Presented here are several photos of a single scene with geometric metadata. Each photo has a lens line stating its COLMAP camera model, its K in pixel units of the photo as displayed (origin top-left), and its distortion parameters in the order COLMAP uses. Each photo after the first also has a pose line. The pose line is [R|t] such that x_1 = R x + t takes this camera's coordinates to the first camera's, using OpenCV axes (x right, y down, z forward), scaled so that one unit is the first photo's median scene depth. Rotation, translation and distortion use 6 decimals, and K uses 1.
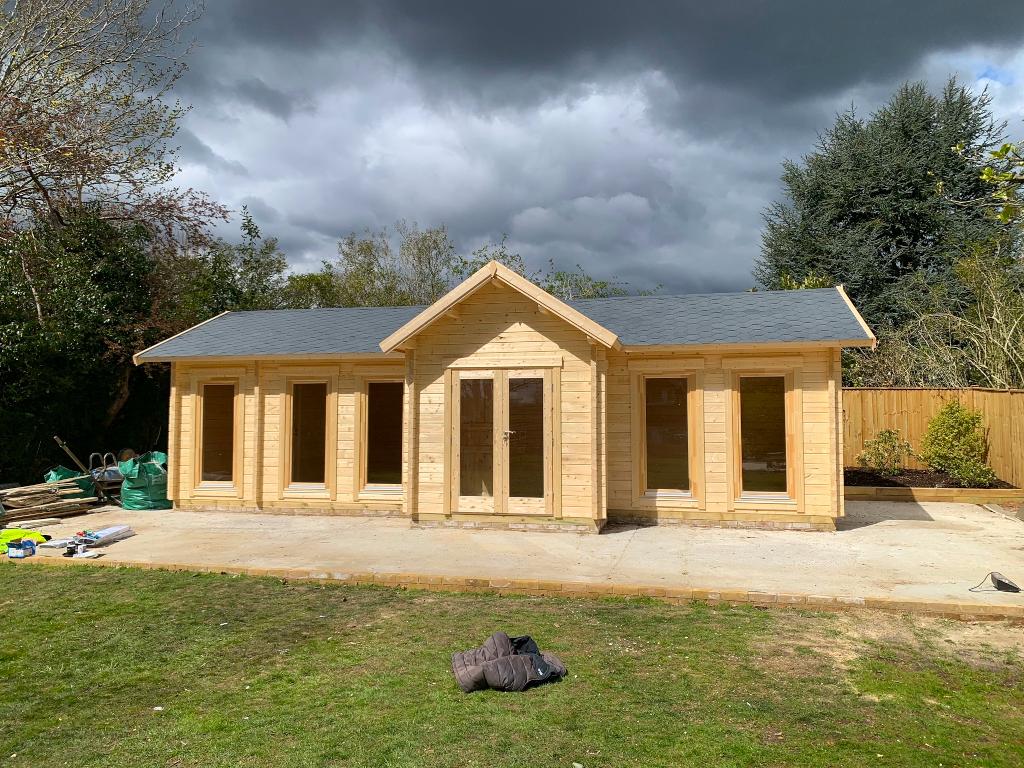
lens RADIAL K [[783.6, 0, 516.4], [0, 783.6, 380.7], [0, 0, 1]] dist [0.009255, -0.011114]
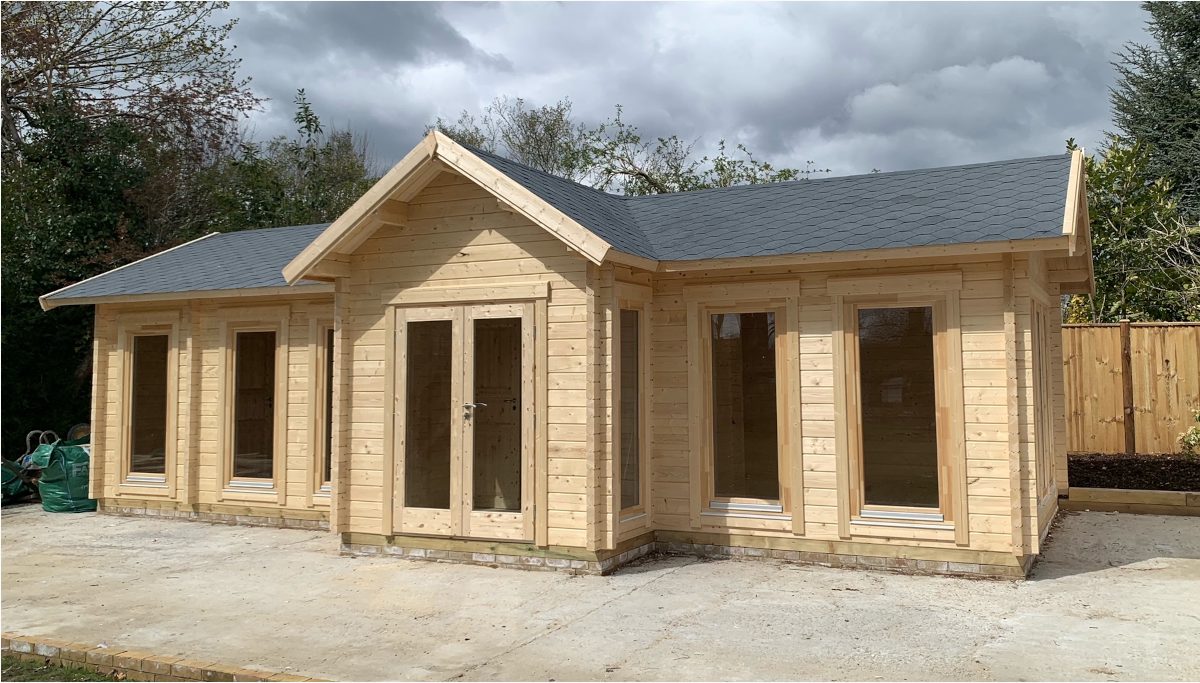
lens RADIAL K [[1022.2, 0, 656.0], [0, 1022.2, 304.7], [0, 0, 1]] dist [0.007118, -0.039475]
pose [[0.981351, -0.022254, -0.190933, 0.281081], [0.019341, 0.999667, -0.017107, 0.002207], [0.191250, 0.013095, 0.981454, 0.220497]]
